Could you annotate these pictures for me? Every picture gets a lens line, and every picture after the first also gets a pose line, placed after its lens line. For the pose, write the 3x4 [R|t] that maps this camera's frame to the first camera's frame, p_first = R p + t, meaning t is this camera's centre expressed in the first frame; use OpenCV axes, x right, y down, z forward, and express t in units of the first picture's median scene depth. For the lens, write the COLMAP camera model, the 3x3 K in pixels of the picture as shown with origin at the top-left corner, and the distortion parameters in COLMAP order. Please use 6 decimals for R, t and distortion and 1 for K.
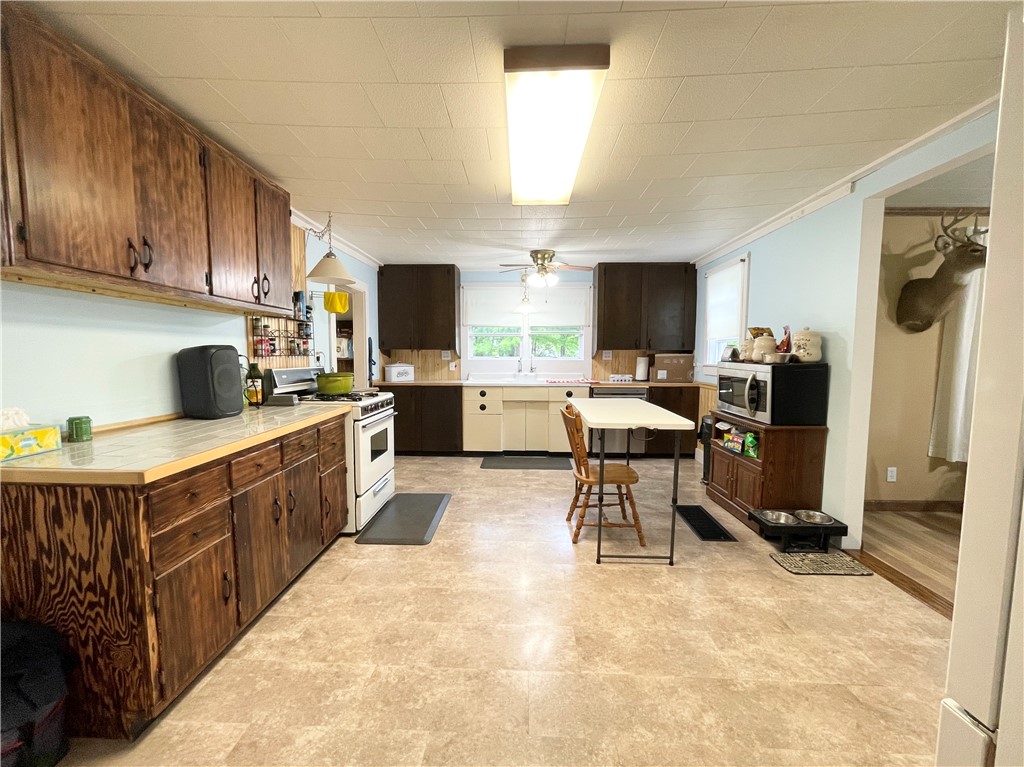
lens RADIAL K [[430.8, 0, 493.1], [0, 430.8, 392.1], [0, 0, 1]] dist [0.001531, -0.000951]
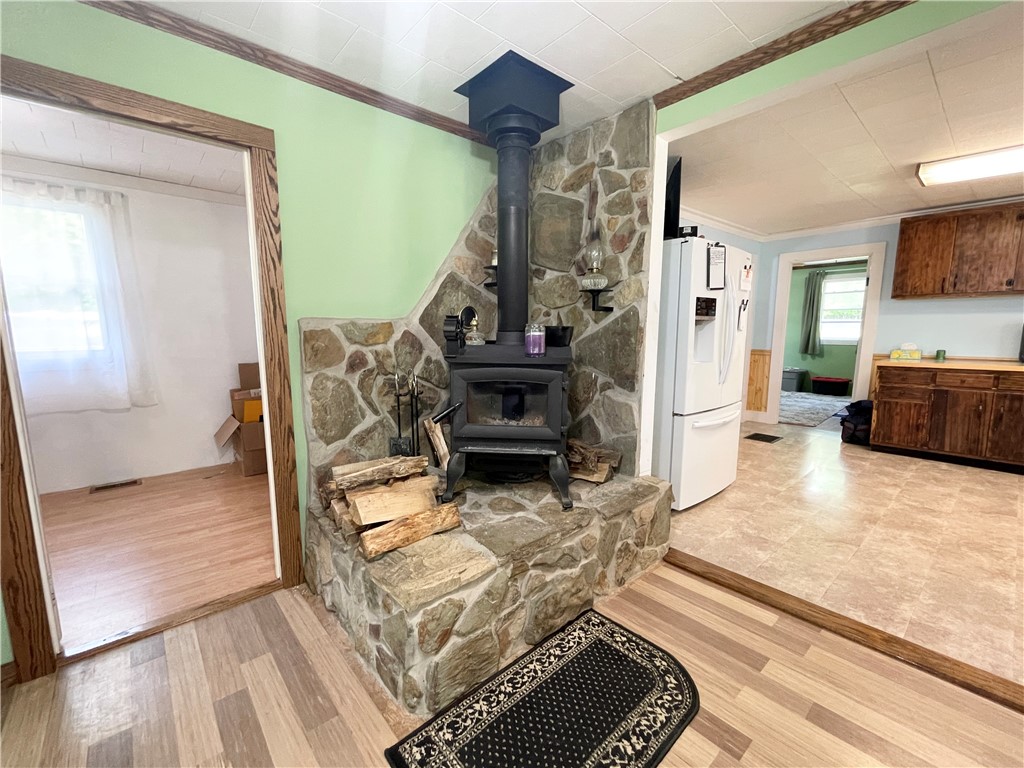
lens RADIAL K [[430.8, 0, 508.3], [0, 430.8, 392.6], [0, 0, 1]] dist [0.001531, -0.000951]
pose [[-0.727020, 0.098225, -0.679554, 1.588952], [-0.058503, 0.977253, 0.203846, -0.039626], [0.684119, 0.187956, -0.704736, 0.673547]]
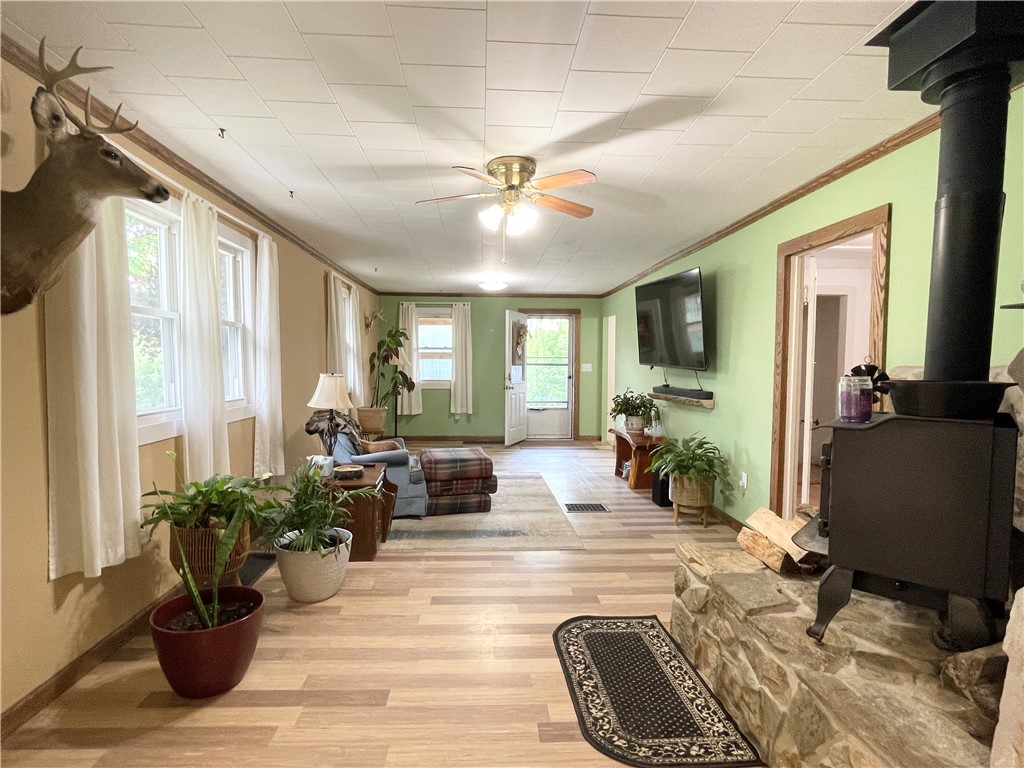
lens RADIAL K [[538.3, 0, 512.7], [0, 538.3, 387.9], [0, 0, 1]] dist [-0.006355, 0.008604]
pose [[-0.097364, -0.048532, 0.994065, 0.486861], [0.083123, 0.994924, 0.056716, -0.063713], [-0.991771, 0.088152, -0.092836, 0.651559]]
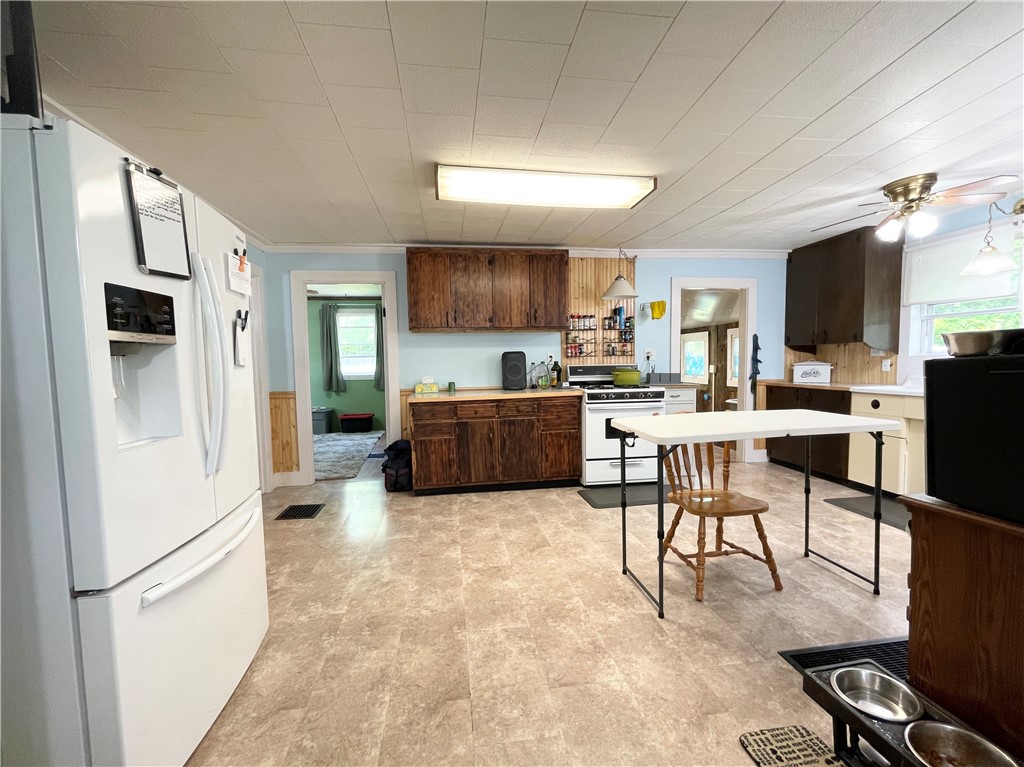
lens RADIAL K [[445.4, 0, 506.8], [0, 445.4, 389.8], [0, 0, 1]] dist [0.000886, 0.000179]
pose [[0.180467, 0.056311, -0.981968, 1.050377], [-0.065502, 0.996832, 0.045125, -0.023588], [0.981397, 0.056177, 0.183584, 0.518624]]
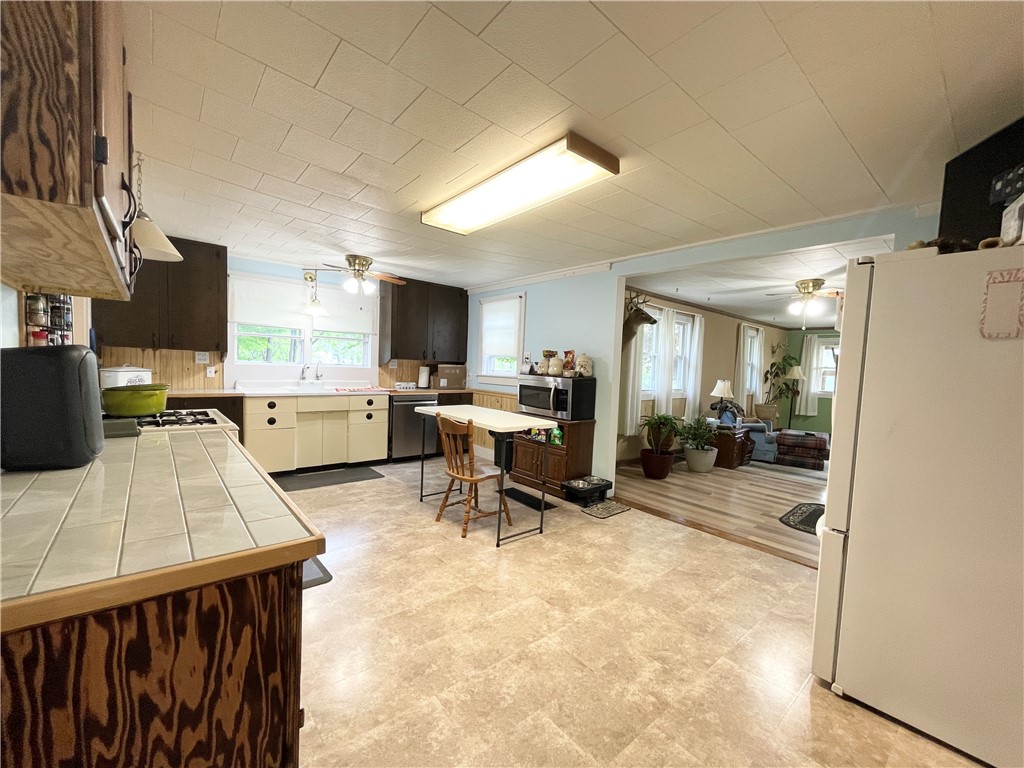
lens RADIAL K [[430.8, 0, 498.1], [0, 430.8, 393.5], [0, 0, 1]] dist [0.001531, -0.000951]
pose [[0.732736, -0.018320, 0.680266, -0.516509], [0.020898, 0.999772, 0.004415, -0.026118], [-0.680192, 0.010981, 0.732952, 0.124301]]
